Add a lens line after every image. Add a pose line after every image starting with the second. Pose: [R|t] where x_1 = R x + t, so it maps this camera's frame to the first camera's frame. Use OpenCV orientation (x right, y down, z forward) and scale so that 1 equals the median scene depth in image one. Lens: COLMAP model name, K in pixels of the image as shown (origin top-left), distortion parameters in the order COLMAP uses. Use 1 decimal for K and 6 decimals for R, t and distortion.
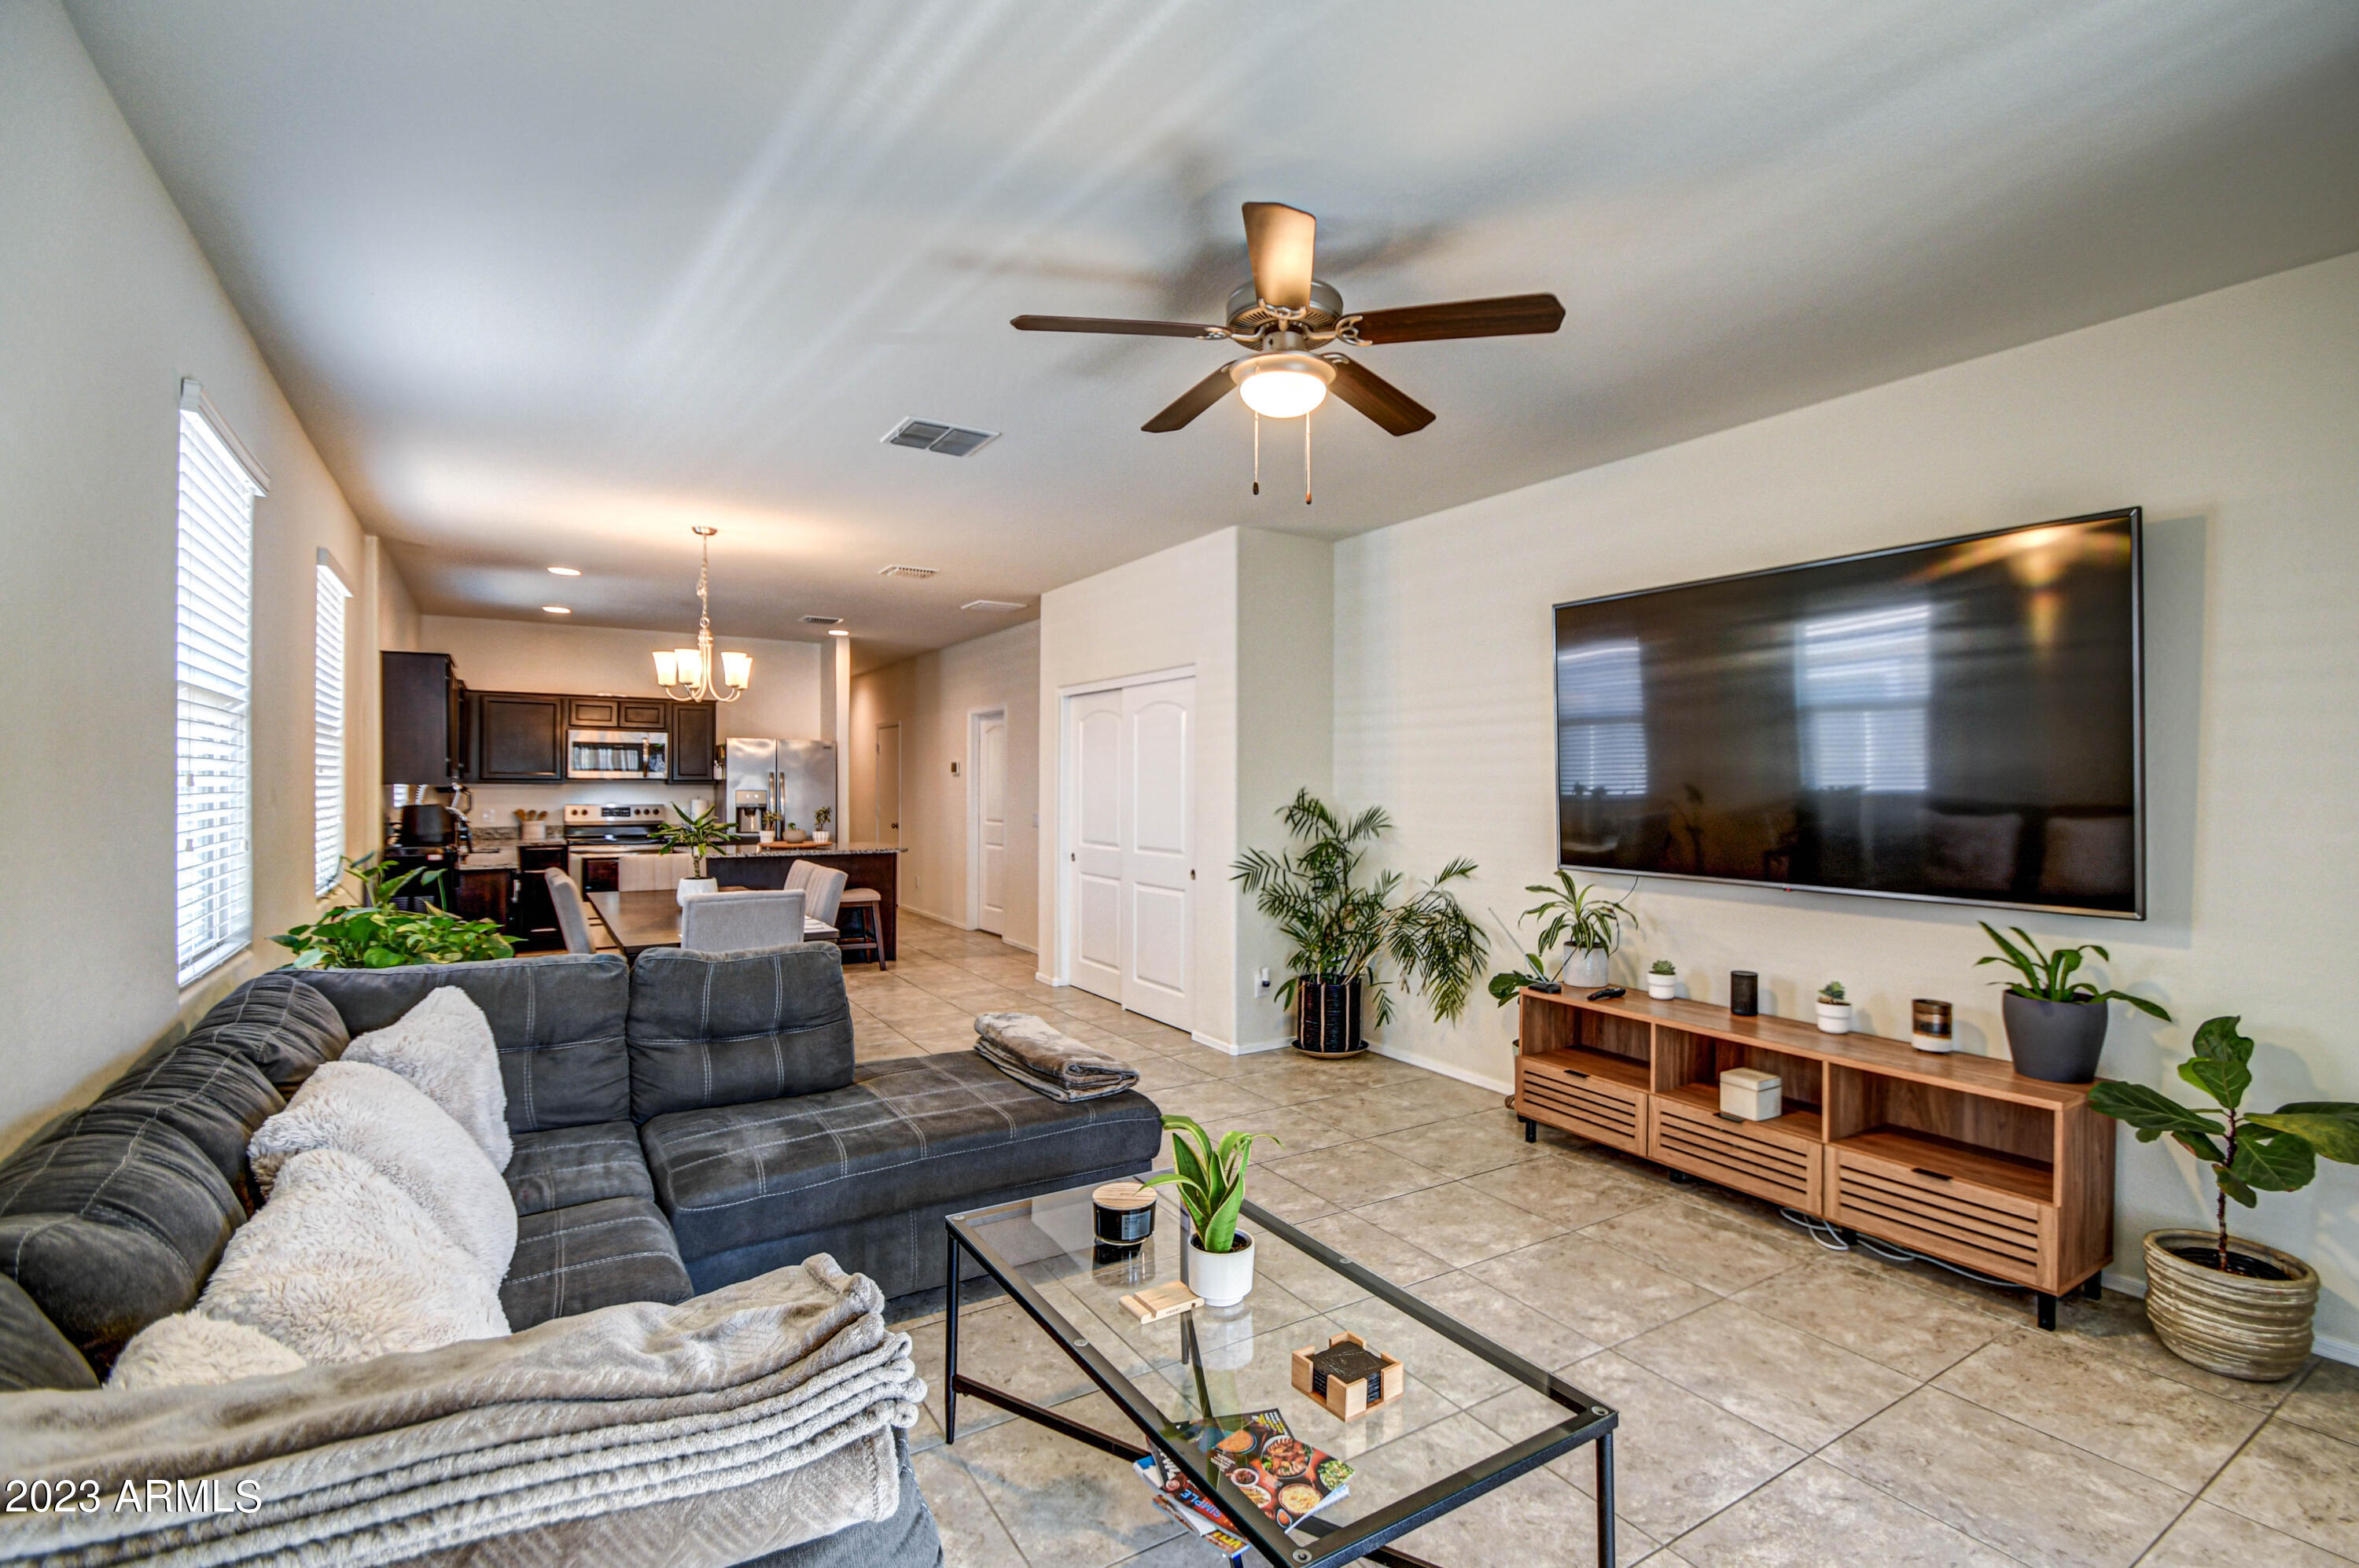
lens RADIAL K [[1095.0, 0, 1233.8], [0, 1095.0, 778.4], [0, 0, 1]] dist [0.010857, -0.000132]
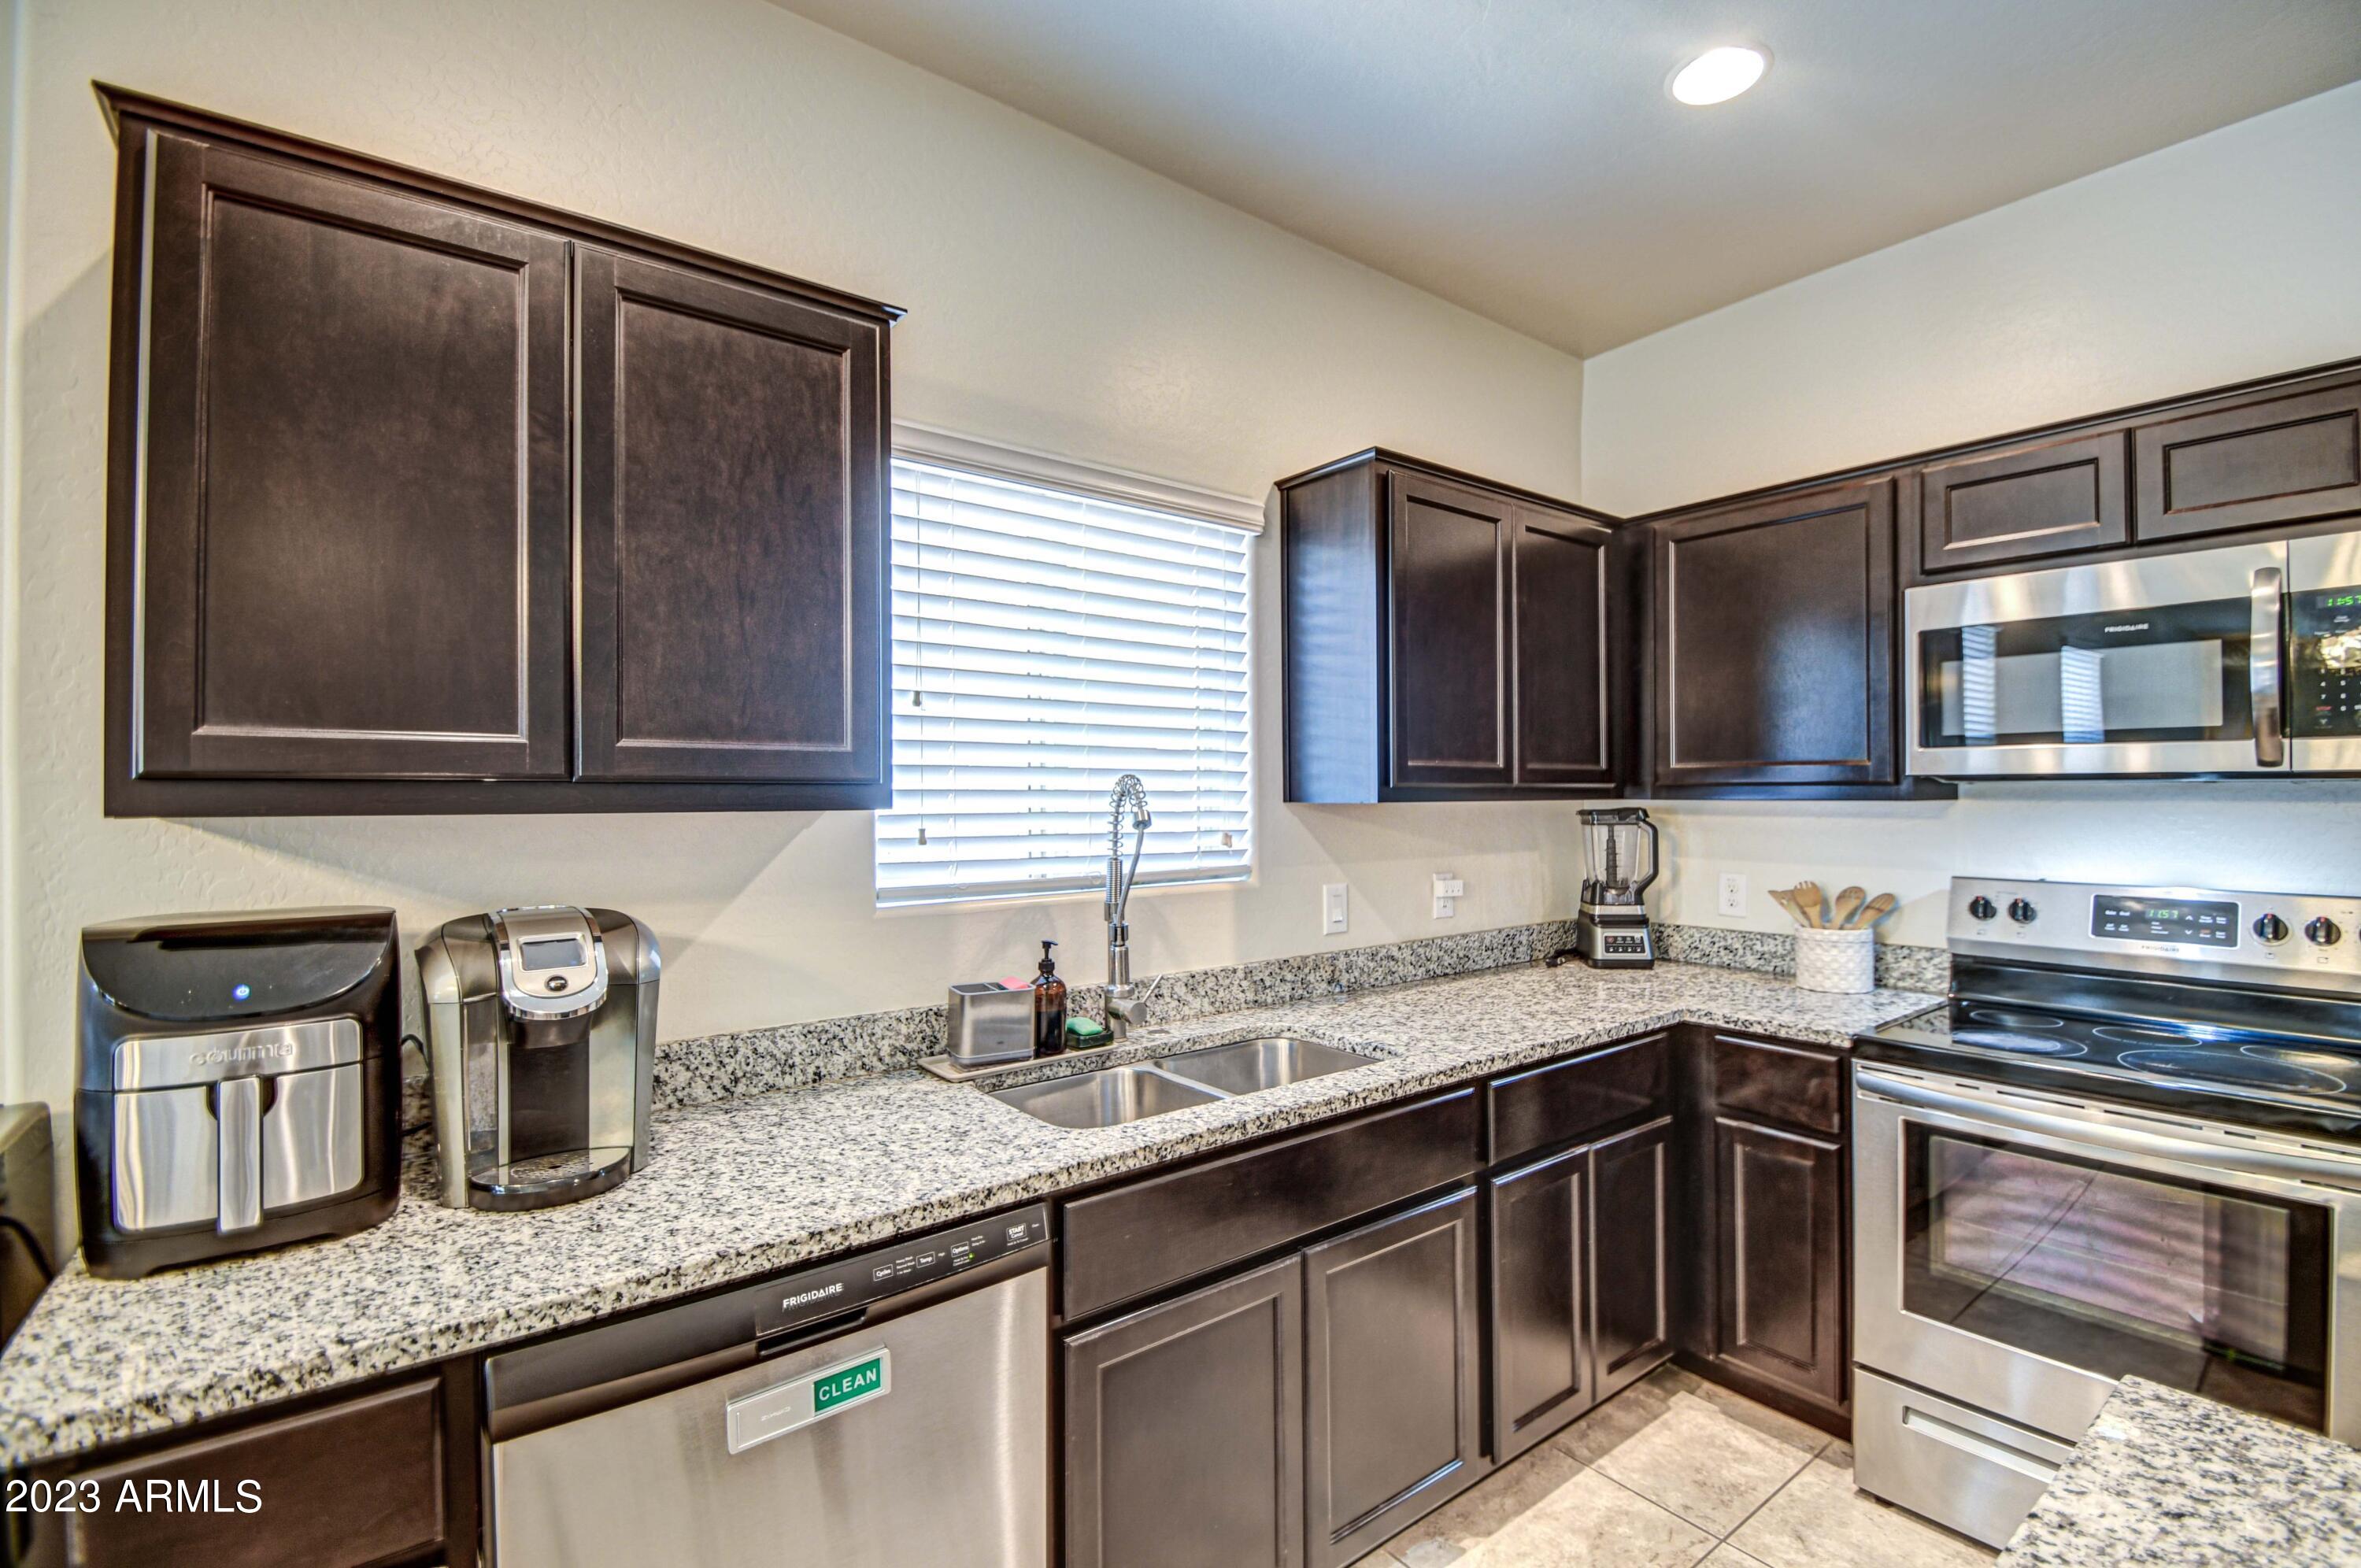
lens RADIAL K [[1054.4, 0, 1198.1], [0, 1054.4, 781.8], [0, 0, 1]] dist [0.014578, -0.019204]
pose [[0.074092, -0.016121, -0.997121, -0.367064], [0.010536, 0.999826, -0.015382, 0.002811], [0.997196, -0.009366, 0.074249, 0.807449]]
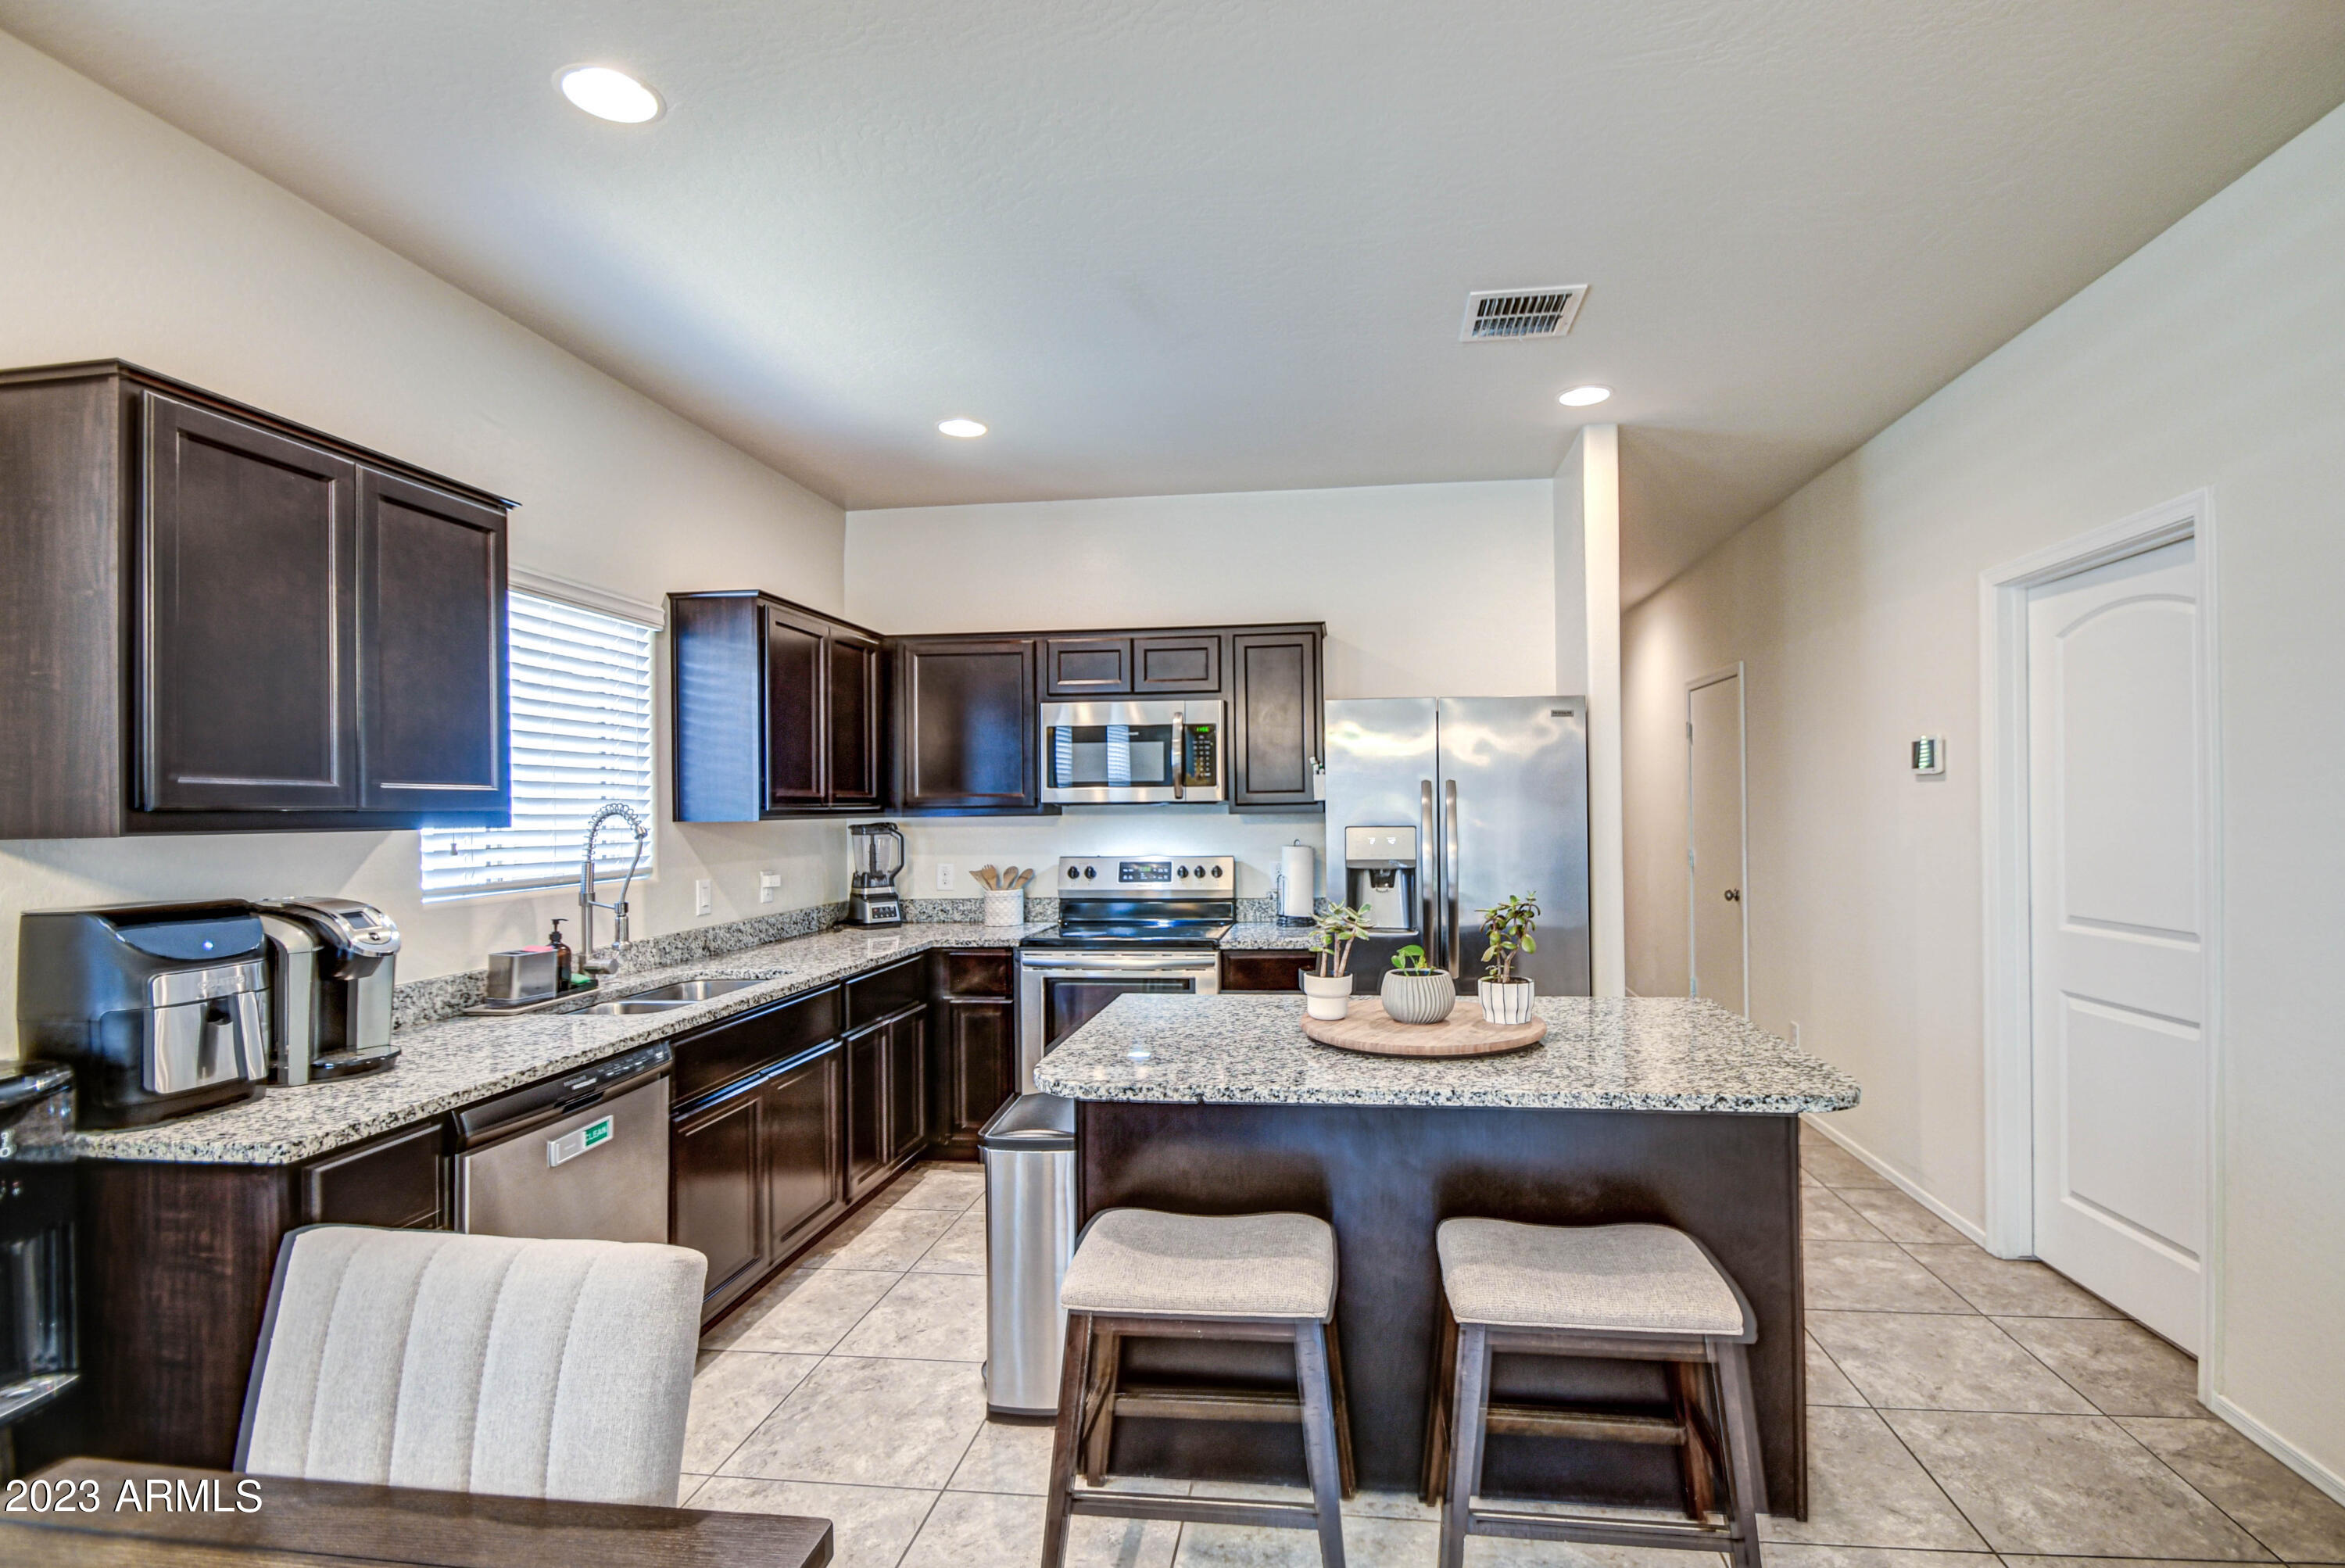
lens RADIAL K [[1107.0, 0, 1227.9], [0, 1107.0, 801.5], [0, 0, 1]] dist [-0.001177, -0.000379]
pose [[0.761829, -0.017914, -0.647531, -0.225651], [0.020165, 0.999789, -0.003934, 0.002317], [0.647465, -0.010061, 0.762029, 0.675137]]
